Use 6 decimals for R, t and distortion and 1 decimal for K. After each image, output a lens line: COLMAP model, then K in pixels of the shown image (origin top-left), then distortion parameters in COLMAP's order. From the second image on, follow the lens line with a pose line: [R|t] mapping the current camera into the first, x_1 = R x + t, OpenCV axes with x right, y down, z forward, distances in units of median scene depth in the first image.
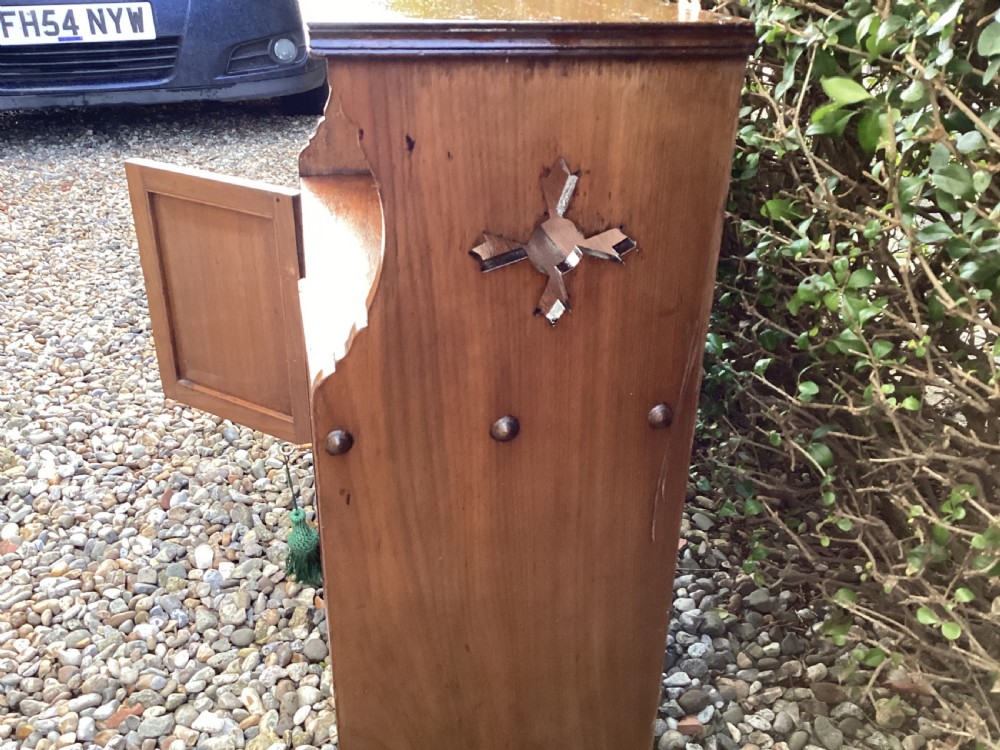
lens RADIAL K [[870.7, 0, 500.9], [0, 870.7, 372.2], [0, 0, 1]] dist [0.068580, 0.000059]
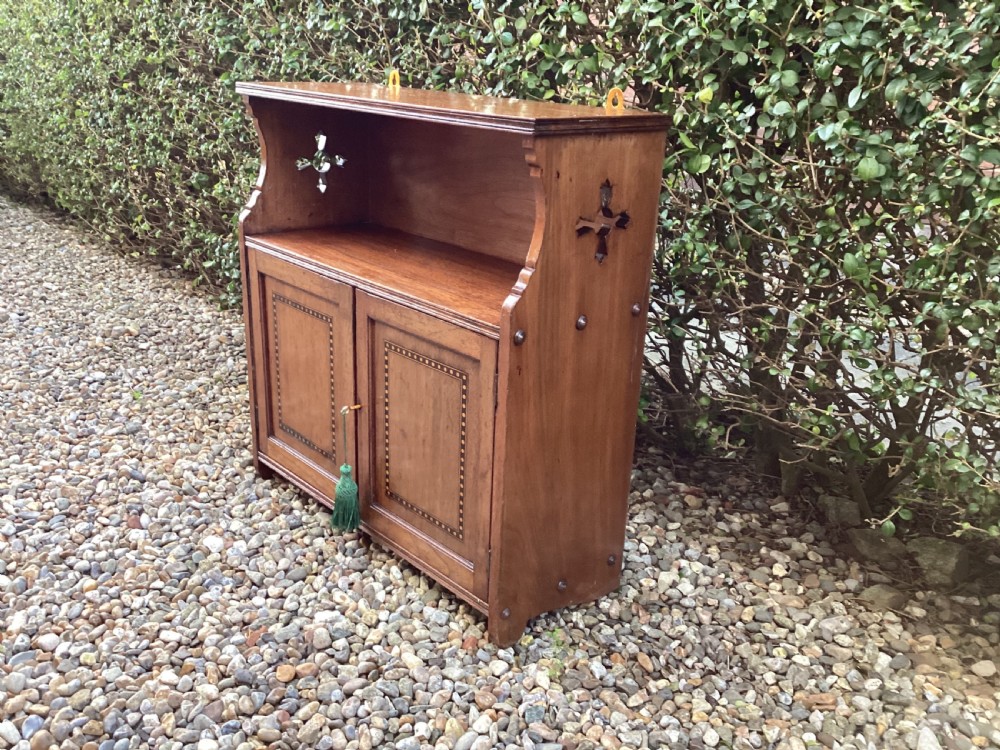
lens RADIAL K [[899.5, 0, 498.8], [0, 899.5, 369.7], [0, 0, 1]] dist [0.108254, -0.218494]
pose [[0.856506, -0.157819, 0.491417, -1.325576], [0.206423, 0.977386, -0.045893, 0.256764], [-0.473061, 0.140747, 0.869714, -0.724913]]
